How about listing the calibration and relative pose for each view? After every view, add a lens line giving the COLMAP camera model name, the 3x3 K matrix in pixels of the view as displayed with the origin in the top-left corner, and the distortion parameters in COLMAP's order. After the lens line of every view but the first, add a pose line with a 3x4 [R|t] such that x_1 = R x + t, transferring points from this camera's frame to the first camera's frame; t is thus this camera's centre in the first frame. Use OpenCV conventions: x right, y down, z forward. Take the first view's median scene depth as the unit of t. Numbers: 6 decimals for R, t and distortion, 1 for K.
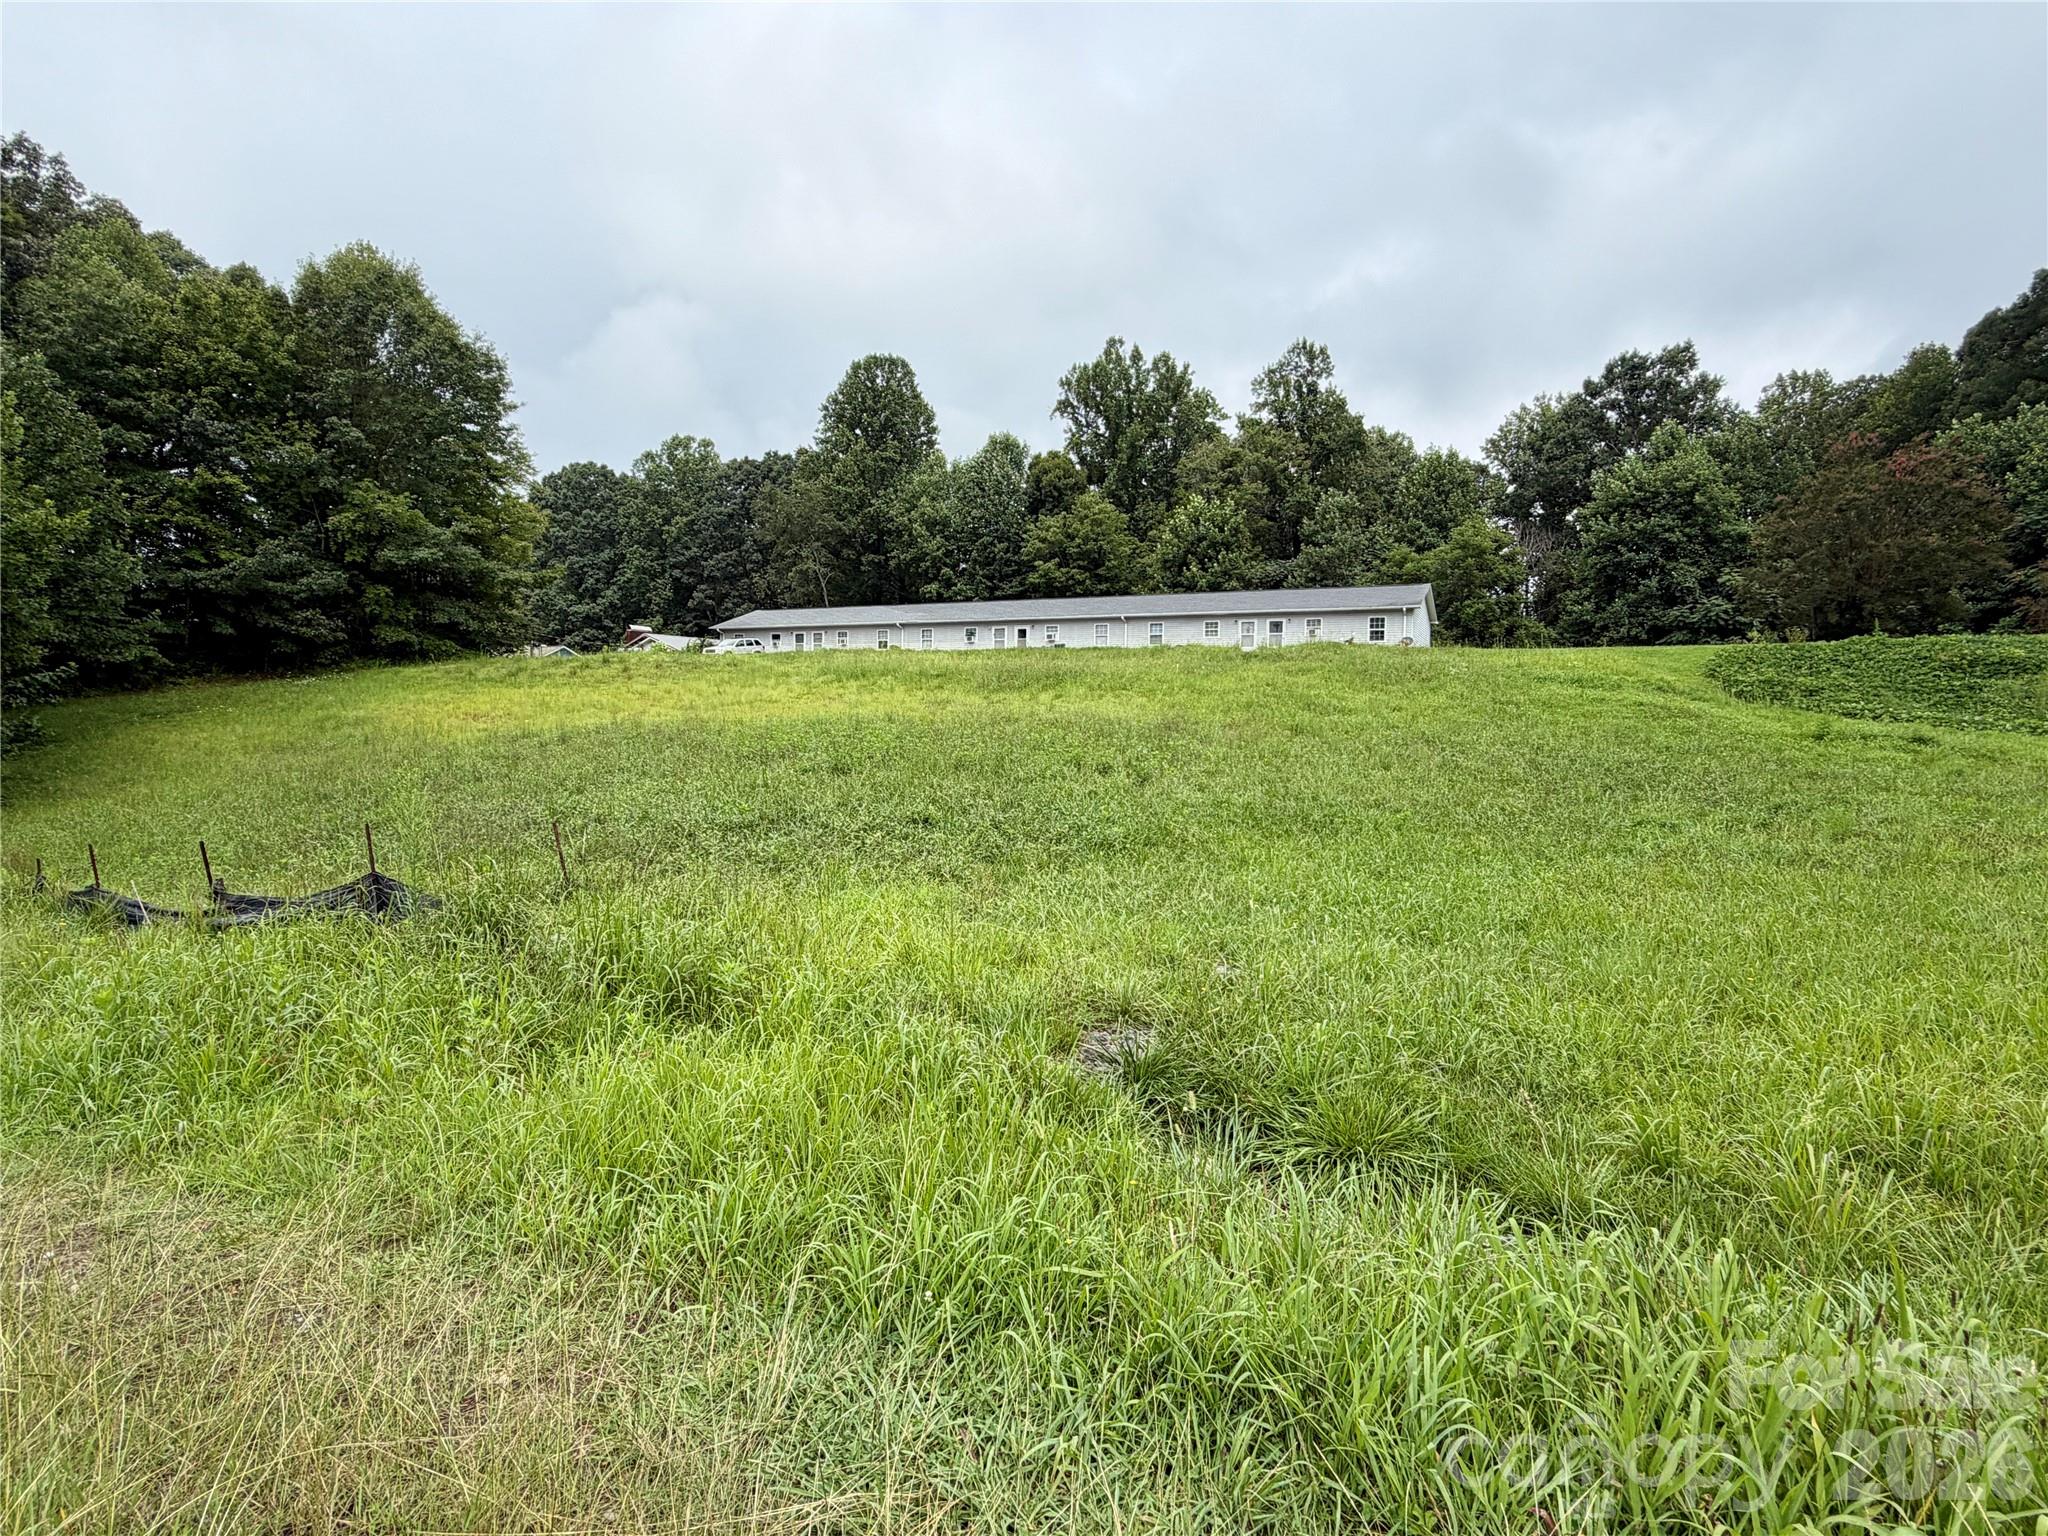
lens RADIAL K [[1029.1, 0, 1018.6], [0, 1029.1, 755.0], [0, 0, 1]] dist [-0.003844, 0.002741]
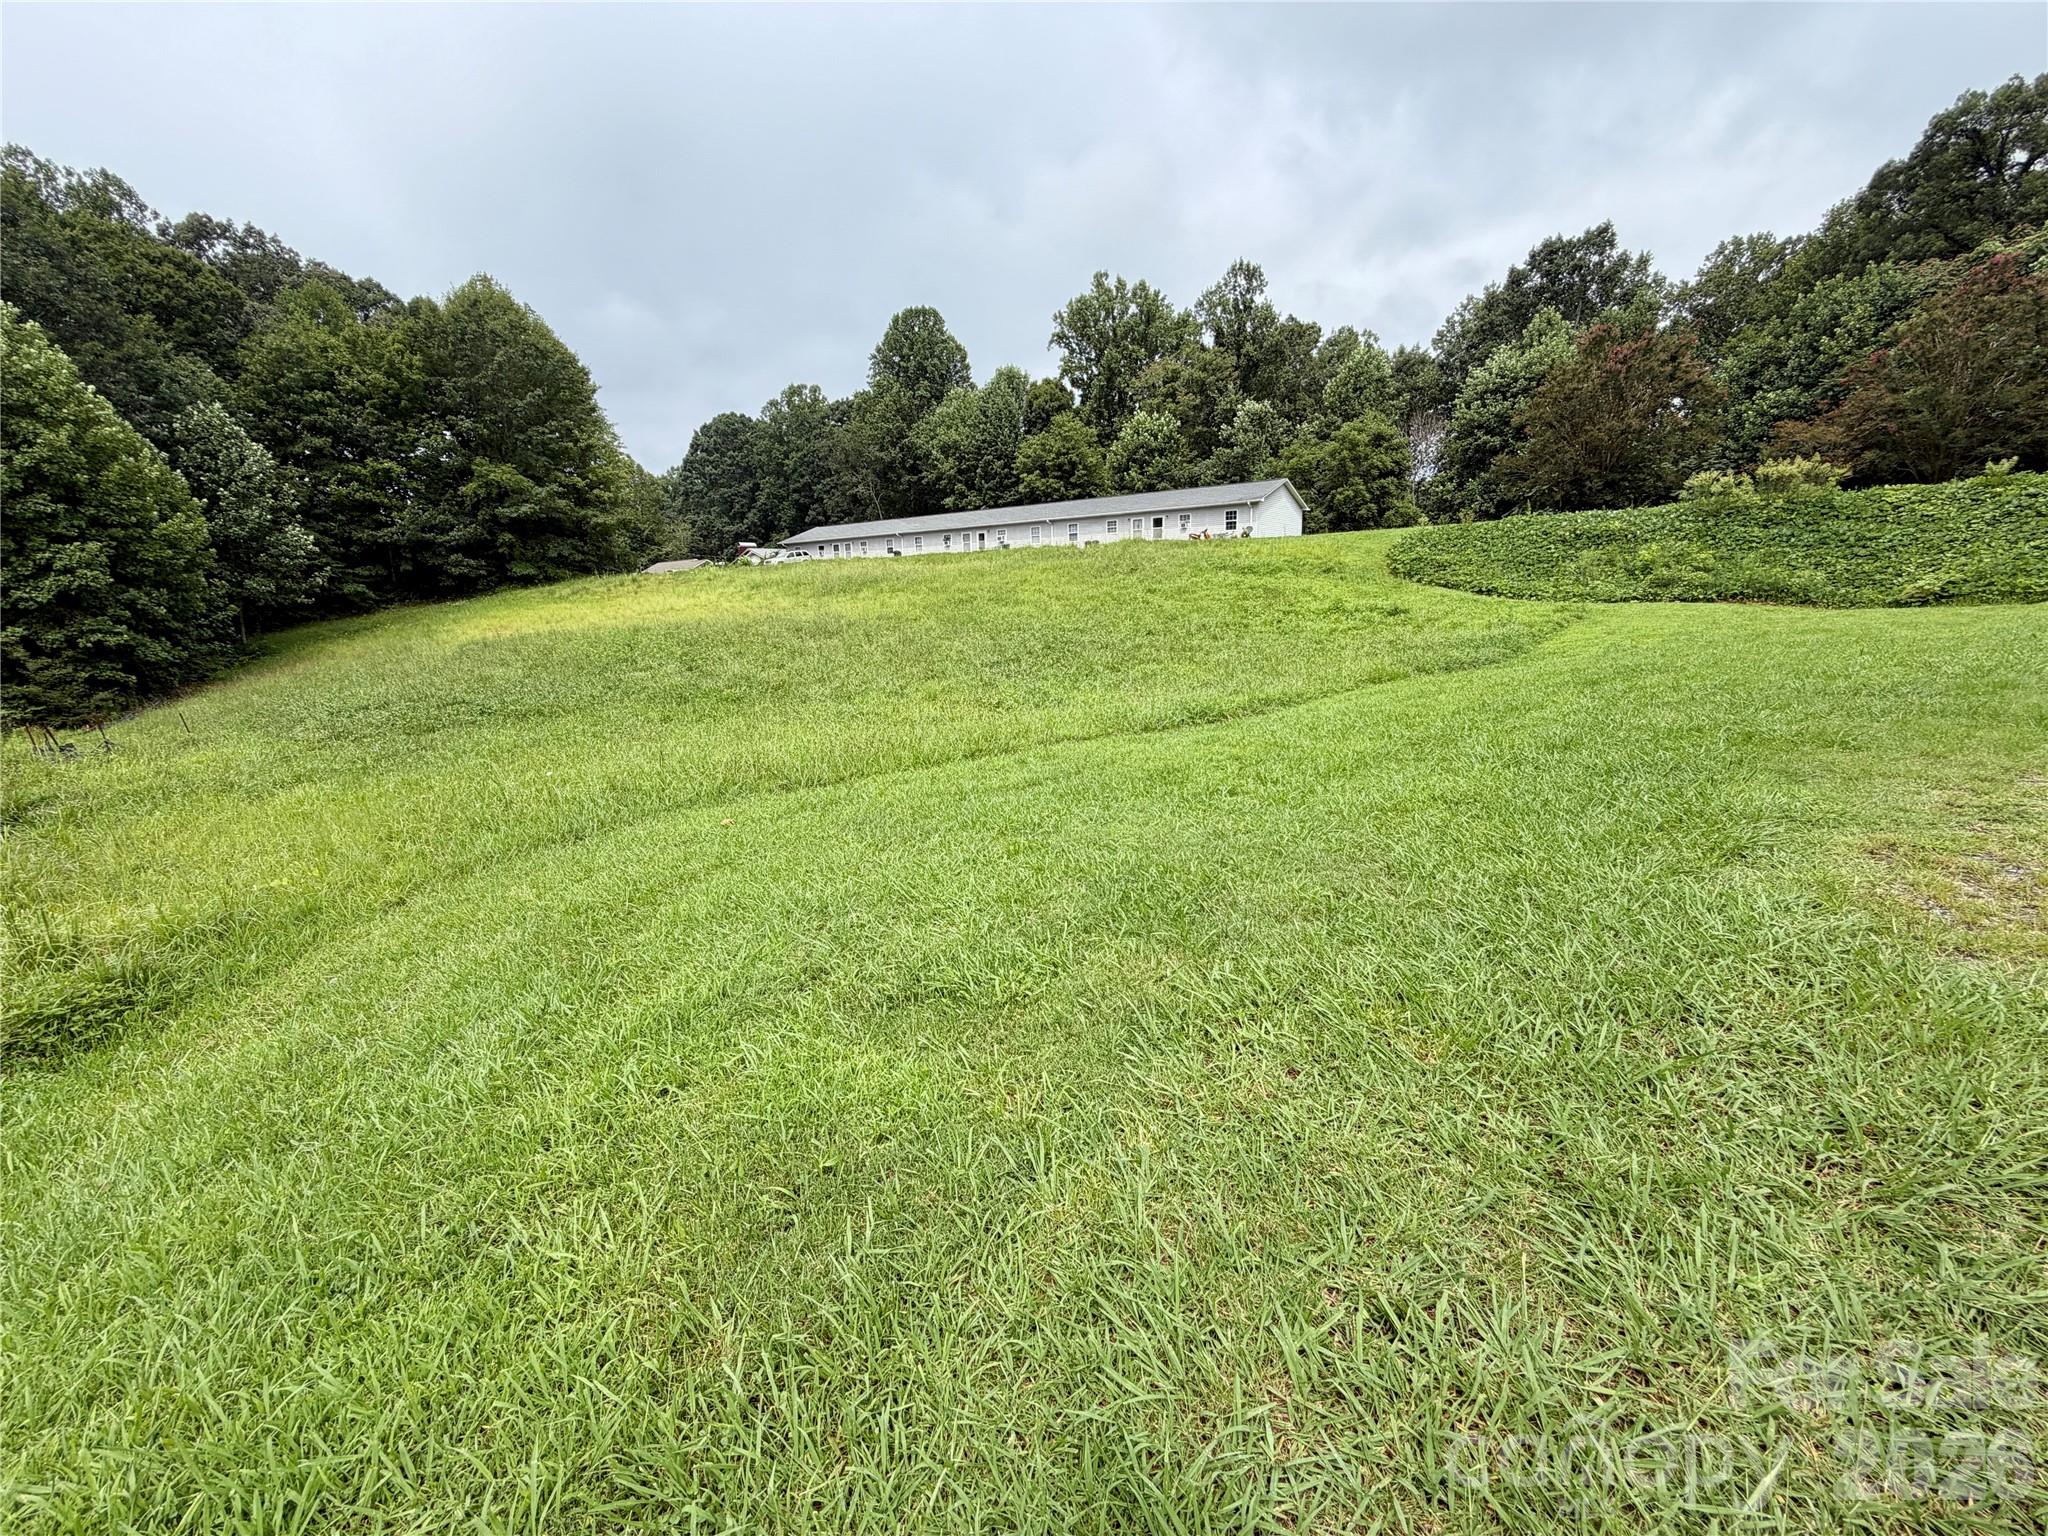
lens RADIAL K [[819.8, 0, 1022.0], [0, 819.8, 757.1], [0, 0, 1]] dist [0.000917, 0.000005]
pose [[0.985987, -0.011532, -0.166422, 0.191683], [0.038183, 0.986725, 0.157848, -0.004226], [0.162392, -0.161990, 0.973339, -0.041355]]
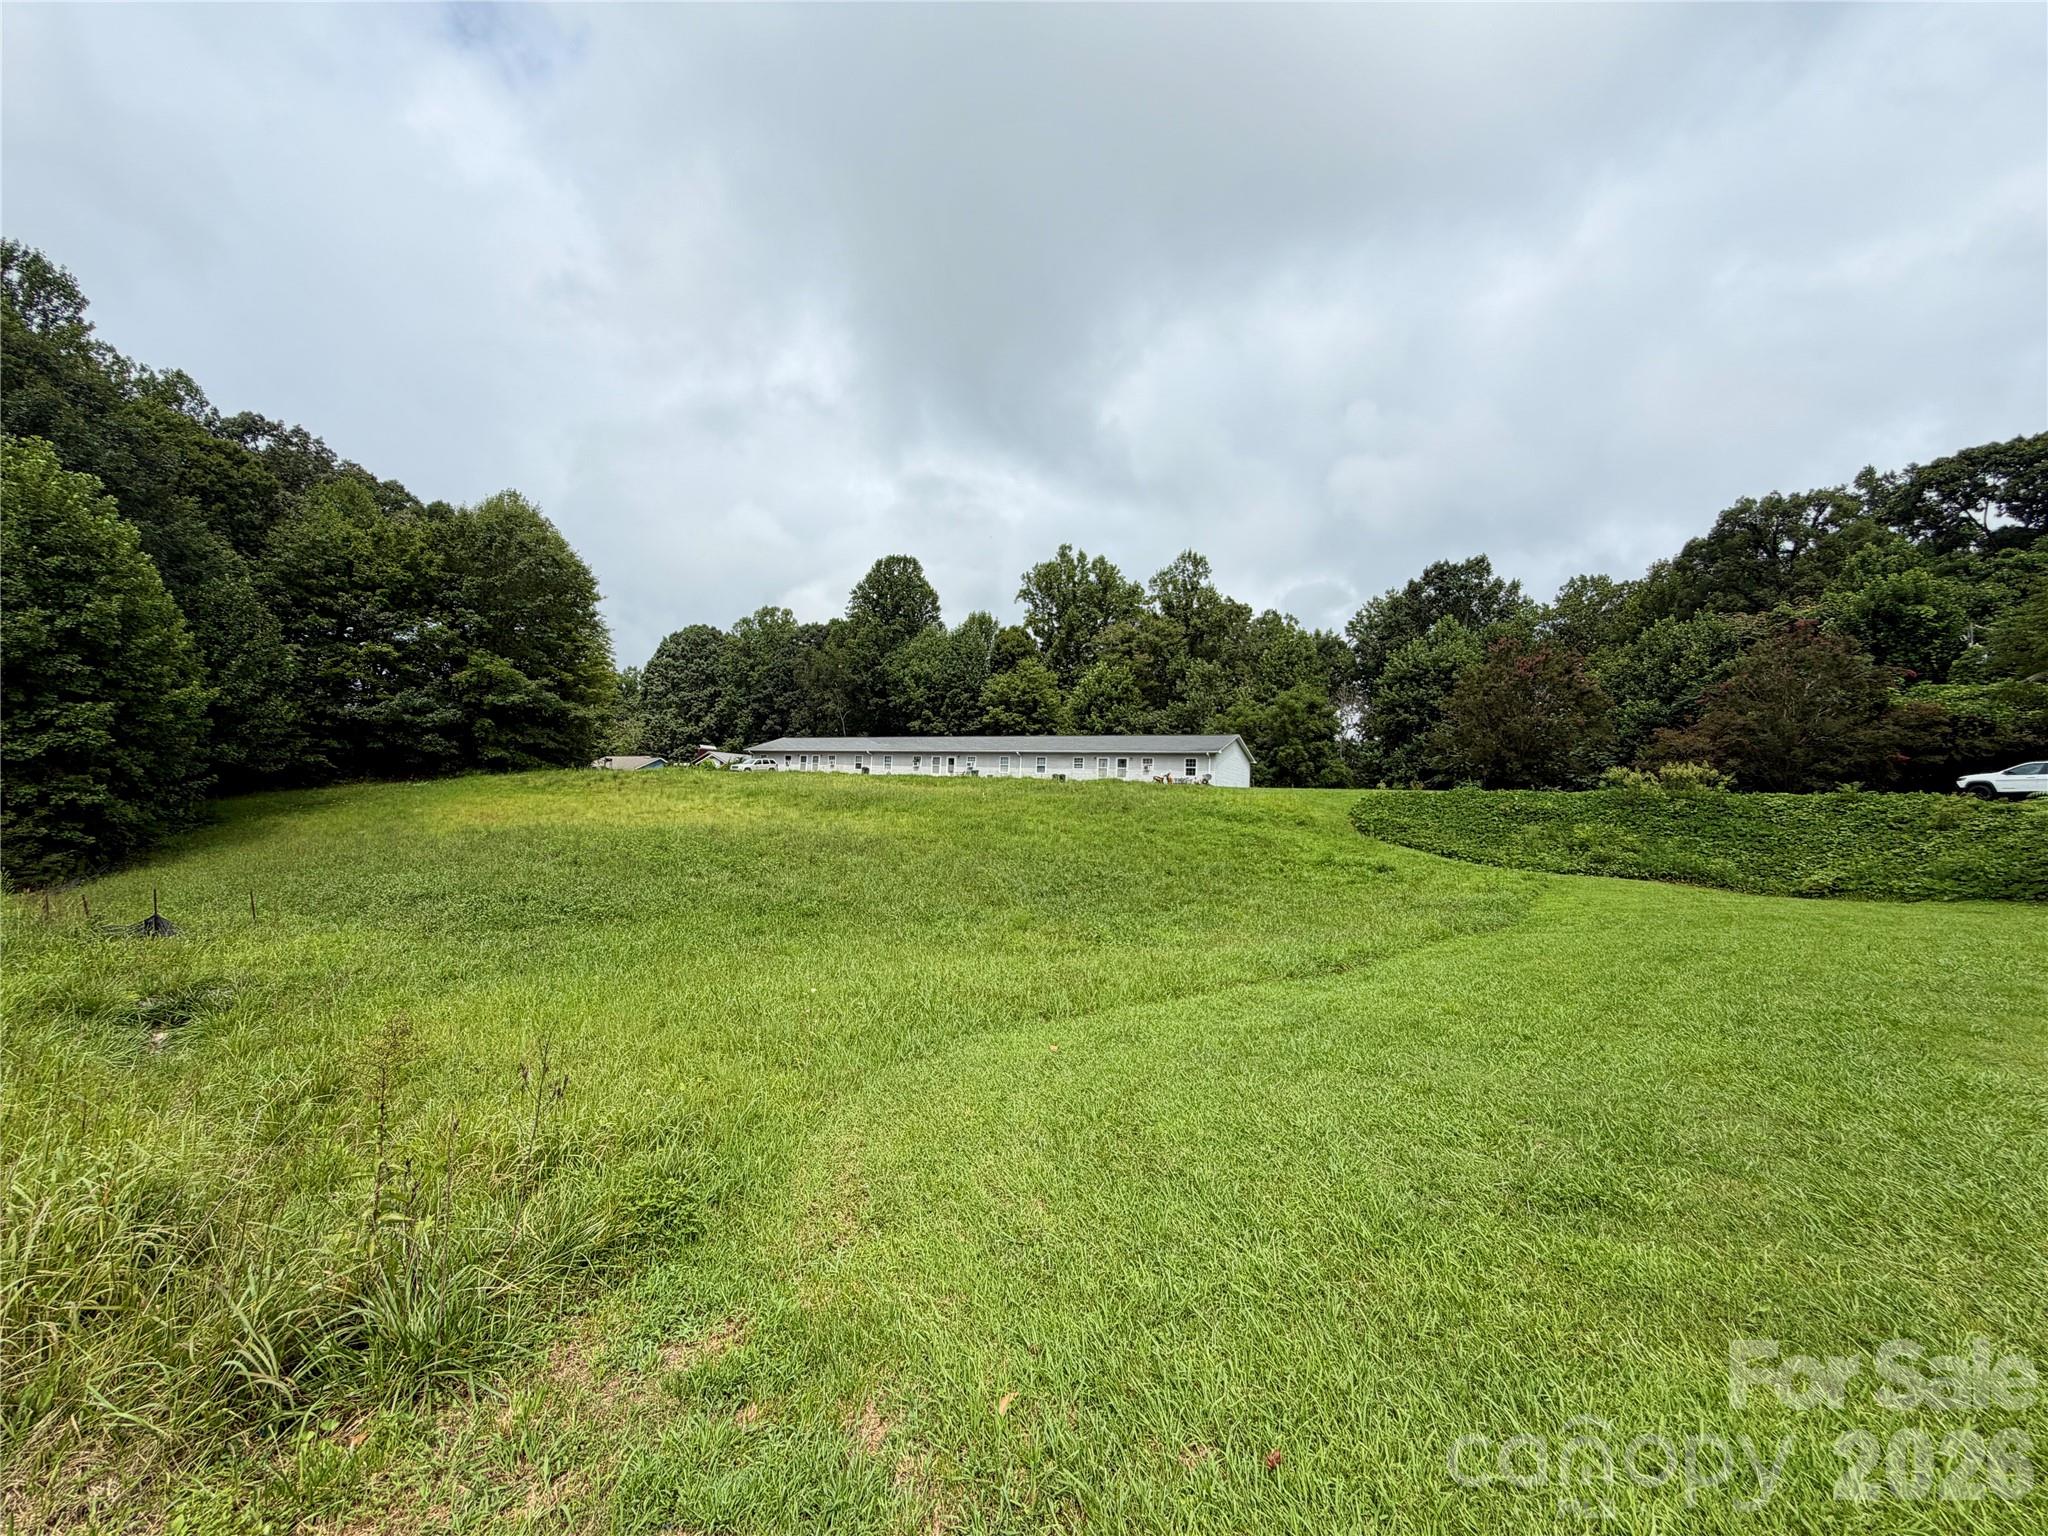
lens RADIAL K [[819.8, 0, 1021.0], [0, 819.8, 757.8], [0, 0, 1]] dist [0.000917, 0.000005]
pose [[0.997110, 0.027640, -0.070766, 0.148090], [-0.035108, 0.993686, -0.106559, -0.008628], [0.067374, 0.108735, 0.991785, -0.066713]]
